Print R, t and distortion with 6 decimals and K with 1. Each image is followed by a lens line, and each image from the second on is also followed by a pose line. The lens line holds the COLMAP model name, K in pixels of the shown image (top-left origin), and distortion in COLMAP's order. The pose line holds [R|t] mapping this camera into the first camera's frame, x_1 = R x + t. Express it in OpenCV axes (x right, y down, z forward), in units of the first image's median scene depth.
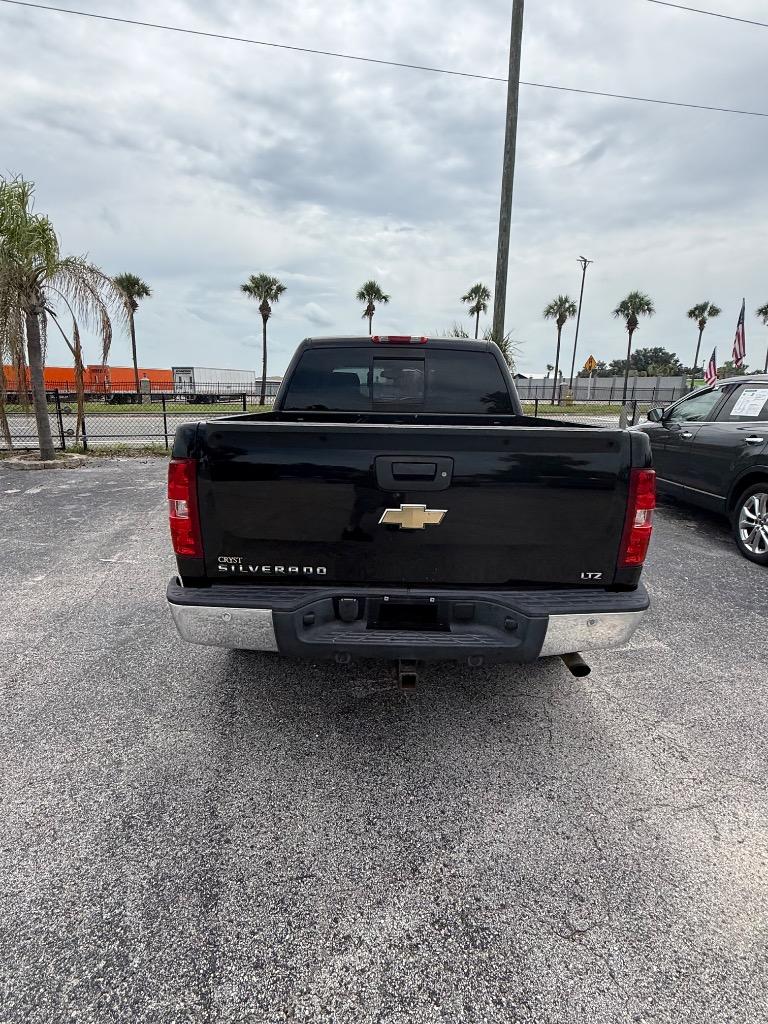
lens RADIAL K [[527.7, 0, 378.4], [0, 527.7, 512.9], [0, 0, 1]] dist [0.001914, -0.000332]
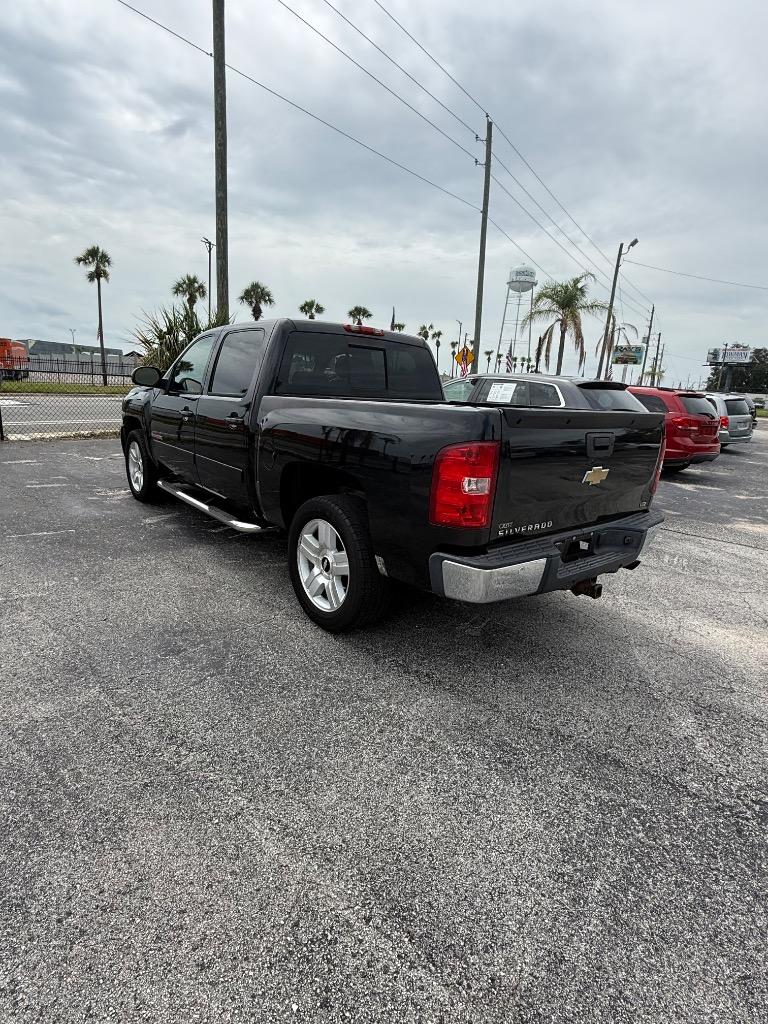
lens RADIAL K [[527.7, 0, 384.2], [0, 527.7, 510.9], [0, 0, 1]] dist [0.001914, -0.000332]
pose [[0.765776, -0.122770, 0.631280, -0.051350], [0.103156, 0.992348, 0.067855, -0.002173], [-0.634780, 0.013159, 0.772581, 0.010600]]
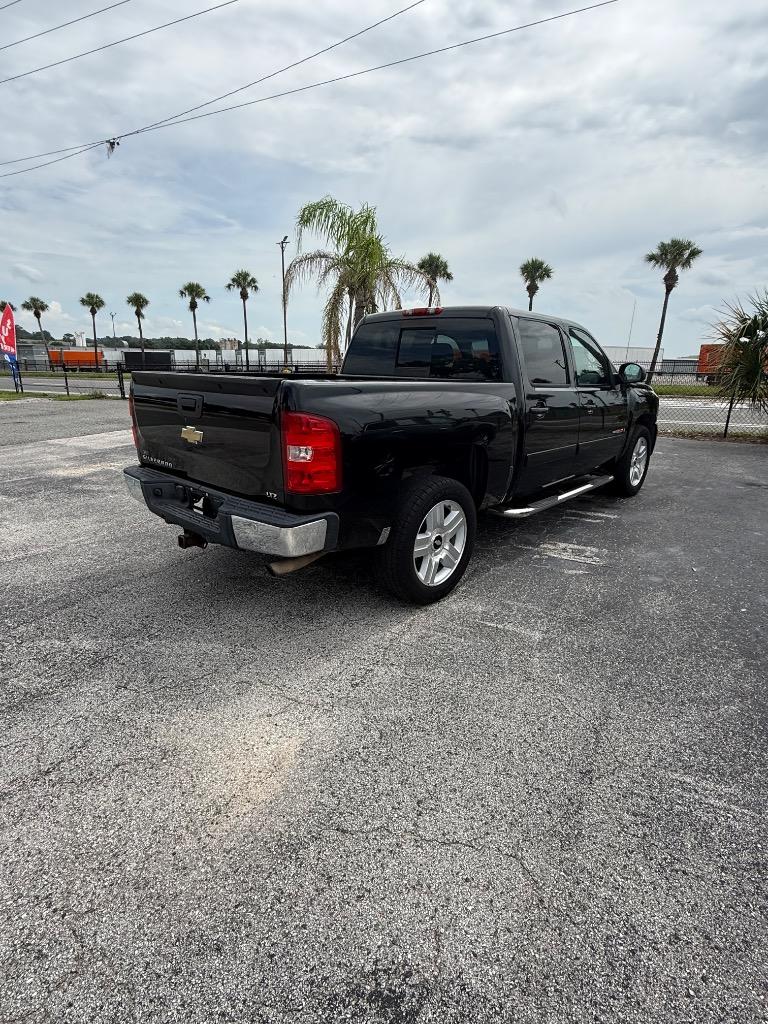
lens RADIAL K [[527.7, 0, 378.9], [0, 527.7, 509.4], [0, 0, 1]] dist [0.001914, -0.000332]
pose [[0.732666, 0.176345, -0.657345, 0.059904], [-0.157433, 0.983566, 0.088388, -0.000008], [0.662129, 0.038729, 0.748388, 0.009160]]
